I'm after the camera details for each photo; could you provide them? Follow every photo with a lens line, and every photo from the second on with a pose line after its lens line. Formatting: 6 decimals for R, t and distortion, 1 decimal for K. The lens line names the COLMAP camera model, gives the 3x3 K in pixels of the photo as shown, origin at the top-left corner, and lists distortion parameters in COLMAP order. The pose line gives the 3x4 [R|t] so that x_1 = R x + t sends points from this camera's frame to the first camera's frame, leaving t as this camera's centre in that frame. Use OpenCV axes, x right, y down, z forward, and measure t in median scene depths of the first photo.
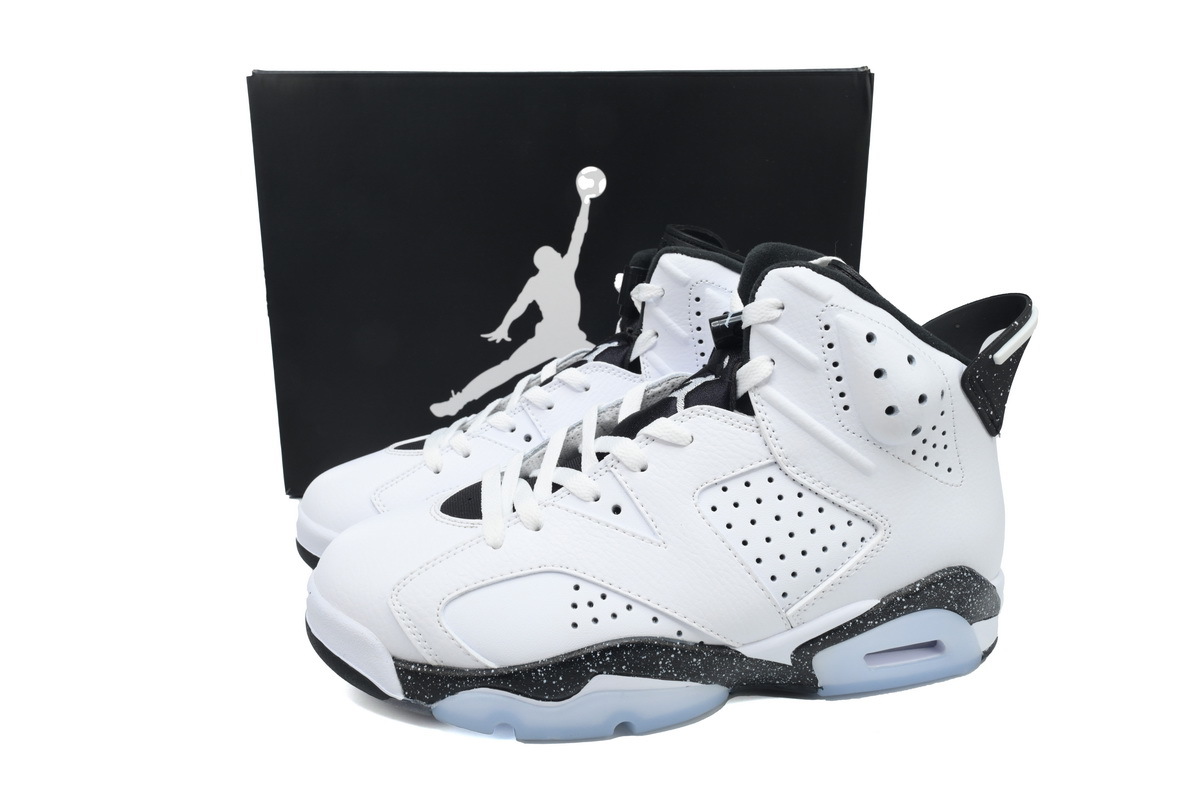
lens RADIAL K [[797.4, 0, 599.1], [0, 797.4, 403.4], [0, 0, 1]] dist [-0.001796, -0.000251]
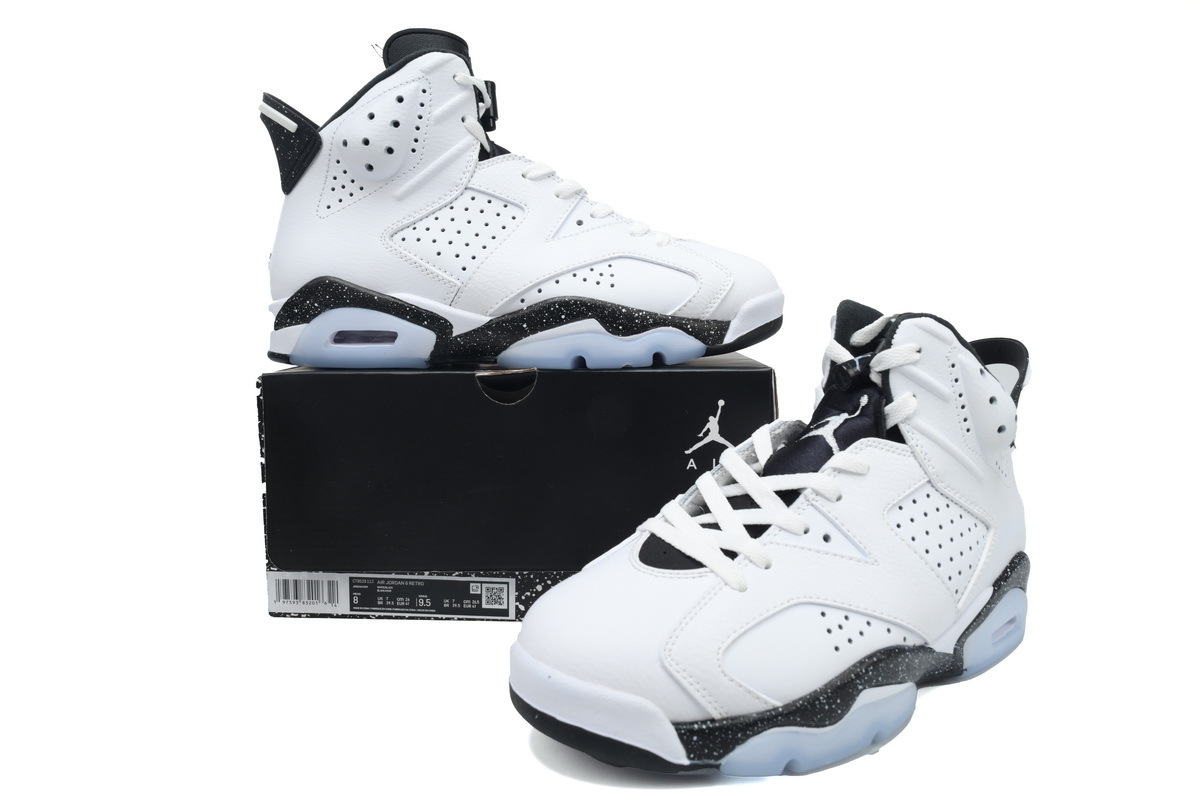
lens RADIAL K [[797.4, 0, 603.4], [0, 797.4, 398.1], [0, 0, 1]] dist [-0.001796, -0.000251]
pose [[0.901519, -0.053708, 0.429393, -0.726671], [0.094498, 0.992754, -0.074227, -0.005660], [-0.422295, 0.107494, 0.900062, 0.127627]]
